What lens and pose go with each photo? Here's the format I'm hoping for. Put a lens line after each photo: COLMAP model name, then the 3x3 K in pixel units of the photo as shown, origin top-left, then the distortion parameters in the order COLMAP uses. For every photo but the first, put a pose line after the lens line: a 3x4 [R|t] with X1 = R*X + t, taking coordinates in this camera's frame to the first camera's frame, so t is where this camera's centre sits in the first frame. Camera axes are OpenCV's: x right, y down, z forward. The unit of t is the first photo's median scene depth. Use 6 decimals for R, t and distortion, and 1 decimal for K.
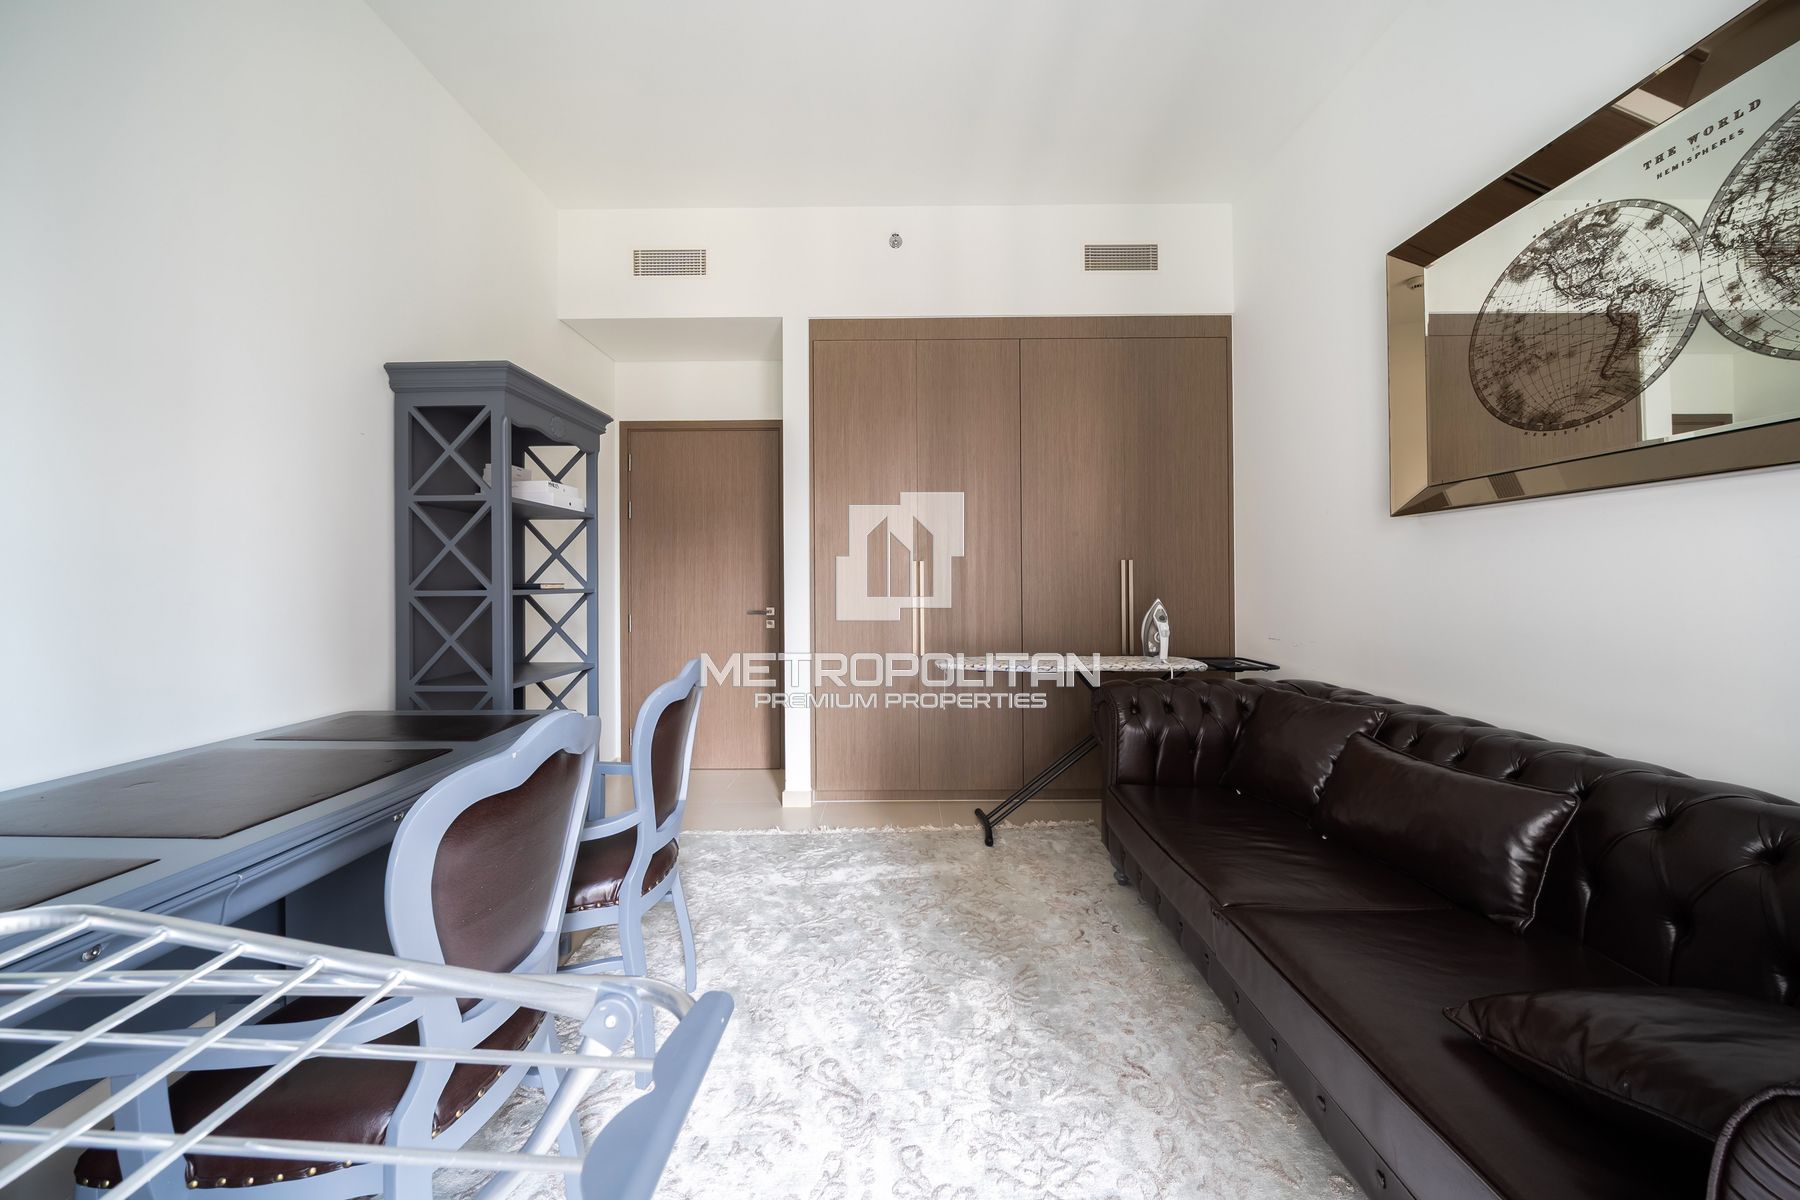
lens RADIAL K [[619.1, 0, 897.9], [0, 619.1, 586.0], [0, 0, 1]] dist [-0.002451, -0.000231]
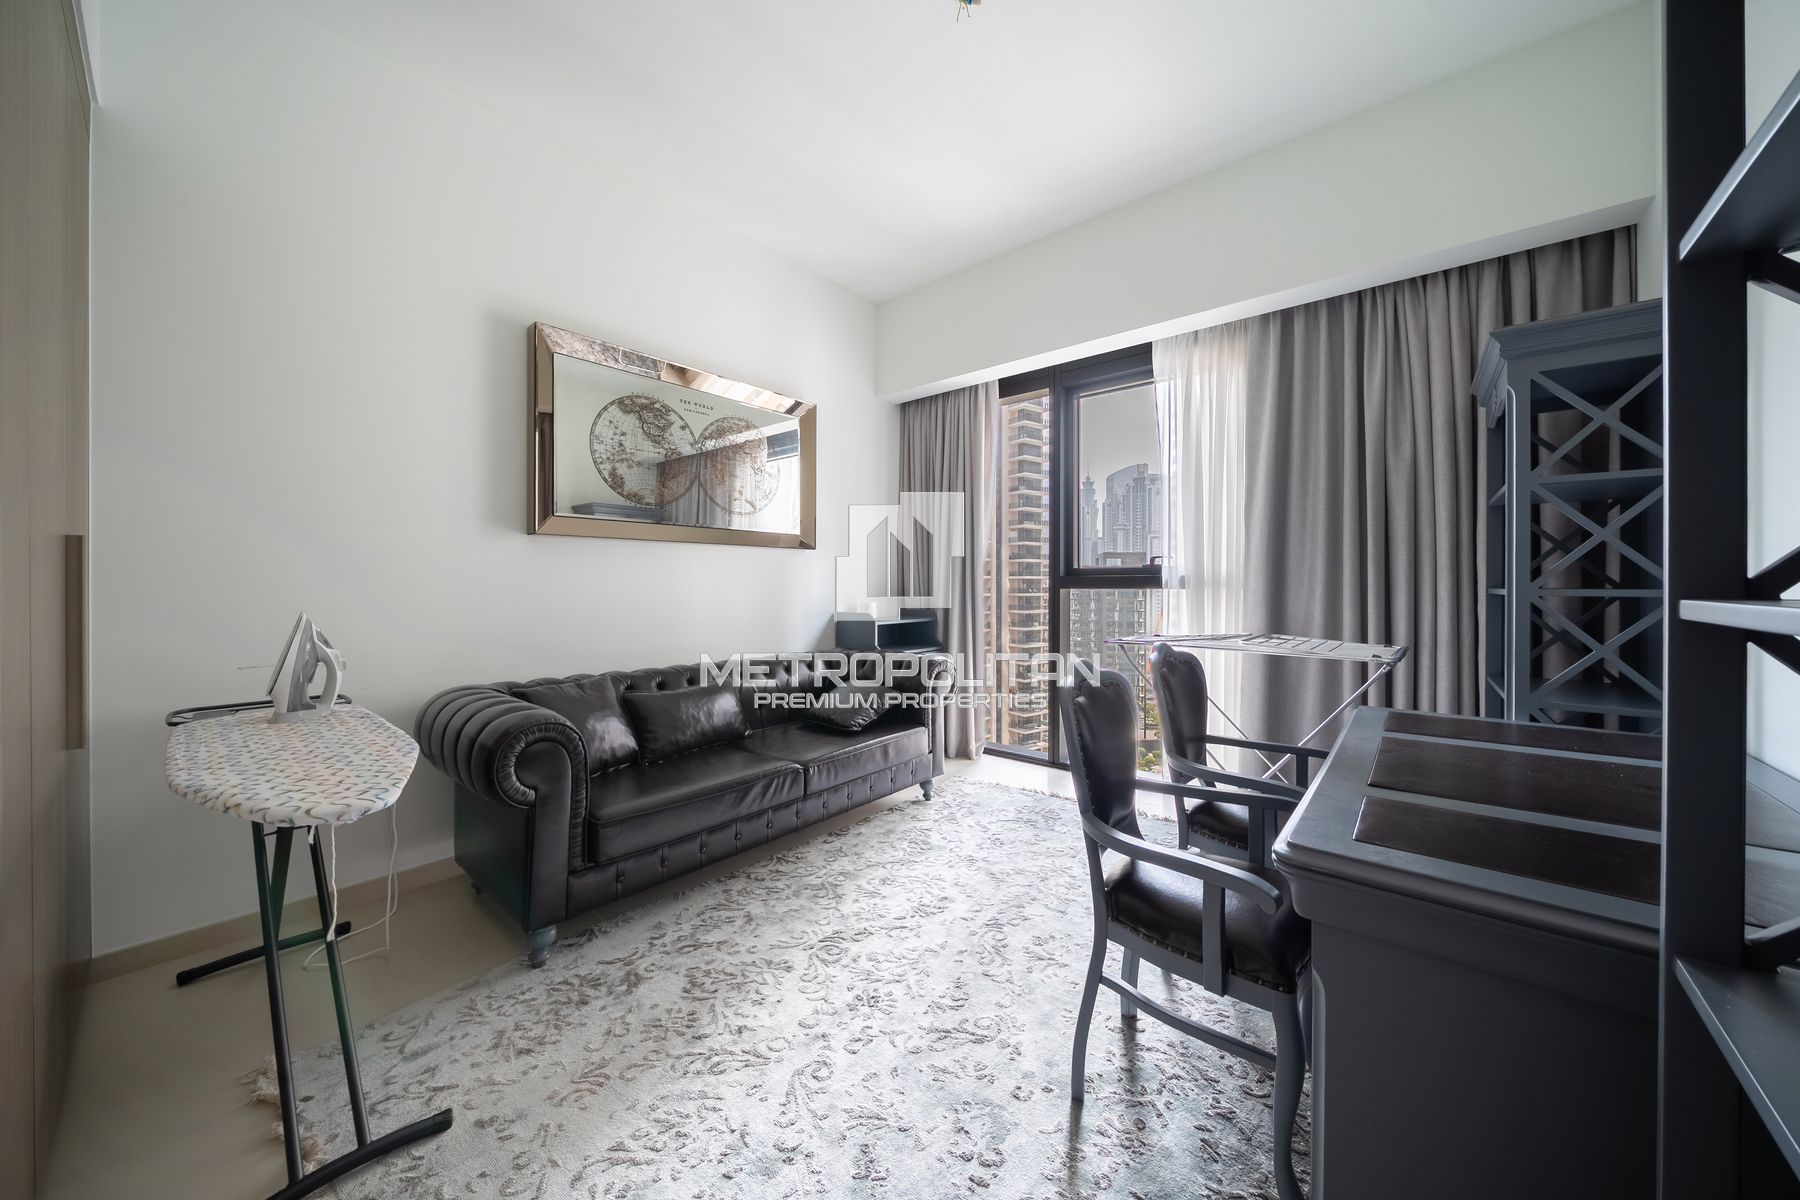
lens RADIAL K [[616.1, 0, 900.0], [0, 616.1, 600.0], [0, 0, 1]] dist [-0.001969, -0.000087]
pose [[-0.770966, -0.010020, 0.636797, -0.802971], [0.010551, 0.999538, 0.028501, -0.007787], [-0.636789, 0.028692, -0.770504, 2.126181]]
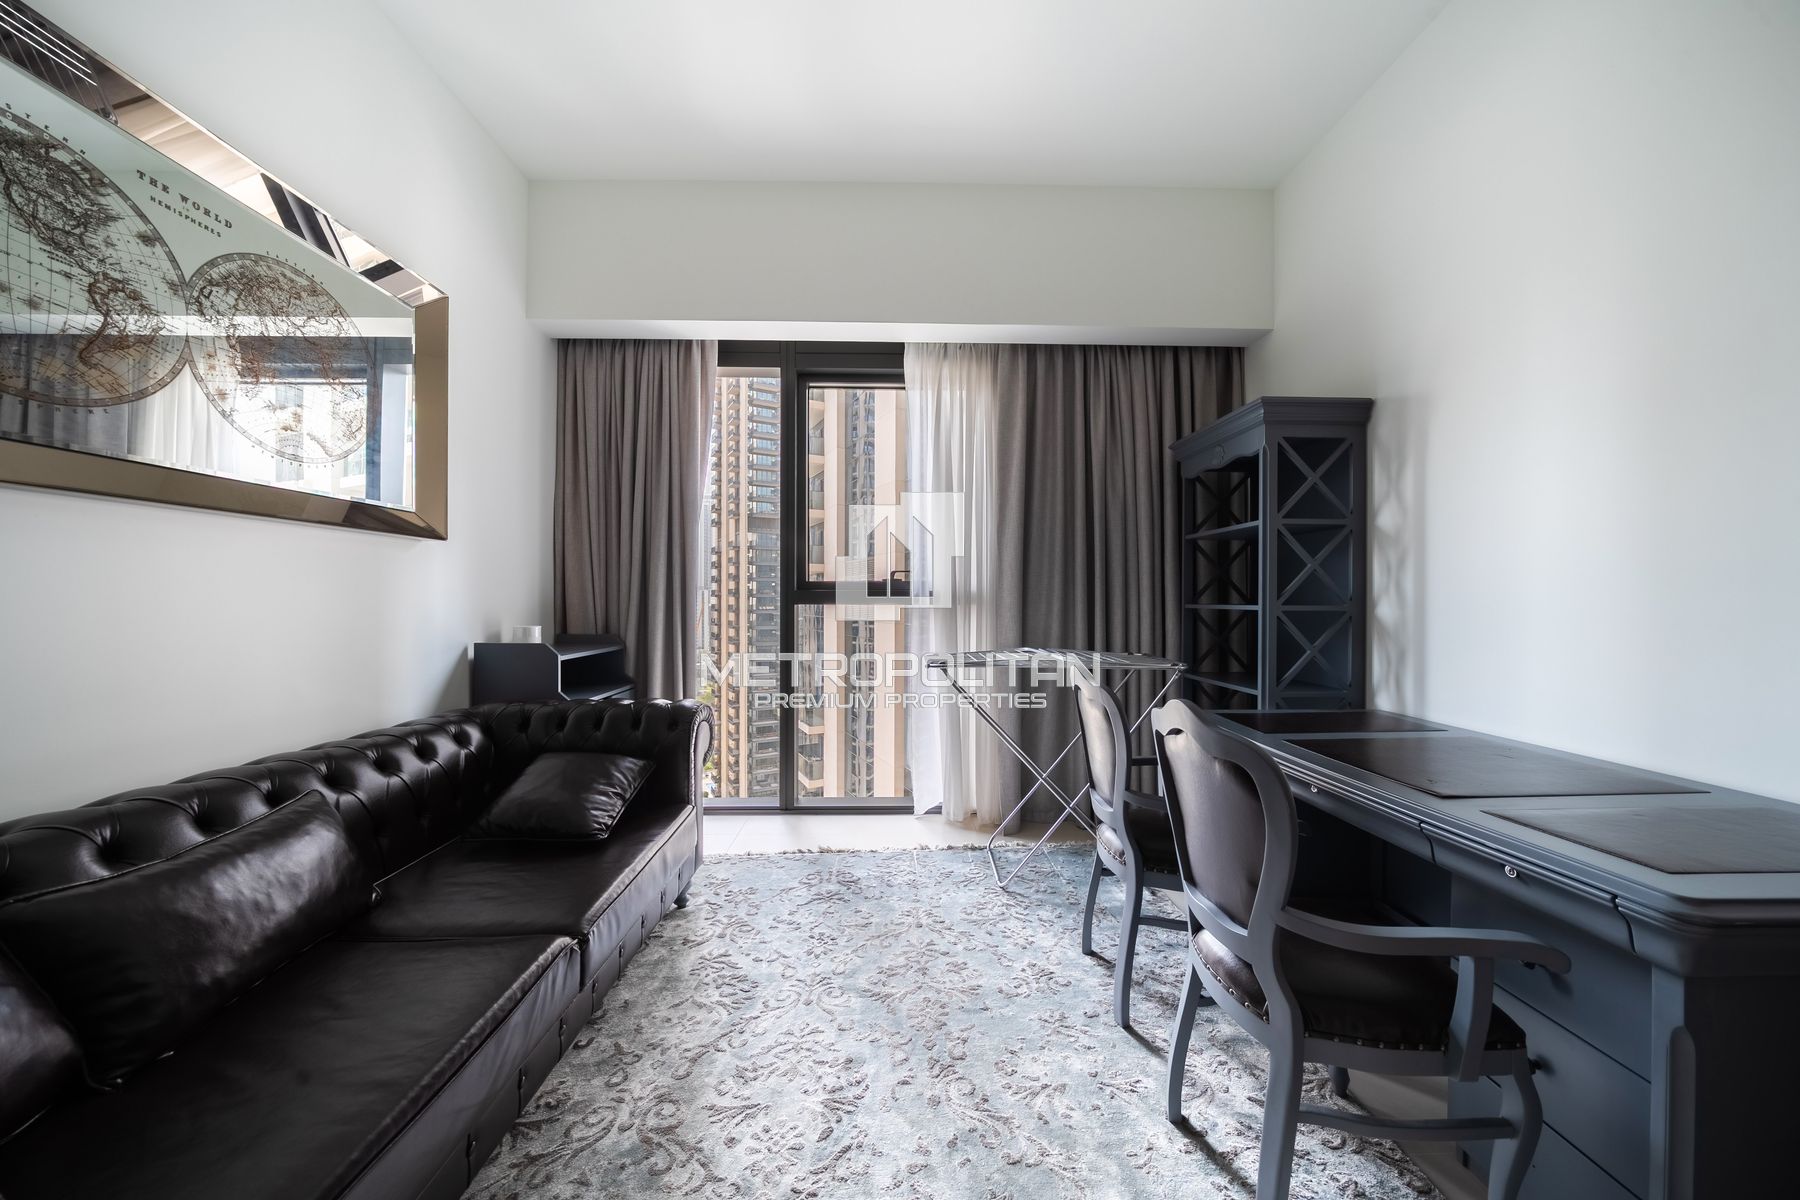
lens RADIAL K [[611.0, 0, 894.5], [0, 611.0, 609.7], [0, 0, 1]] dist [0.000622, 0.000175]
pose [[-0.999626, 0.003536, -0.027114, 0.048374], [0.002788, 0.999615, 0.027603, -0.016397], [0.027201, 0.027517, -0.999251, 1.908438]]
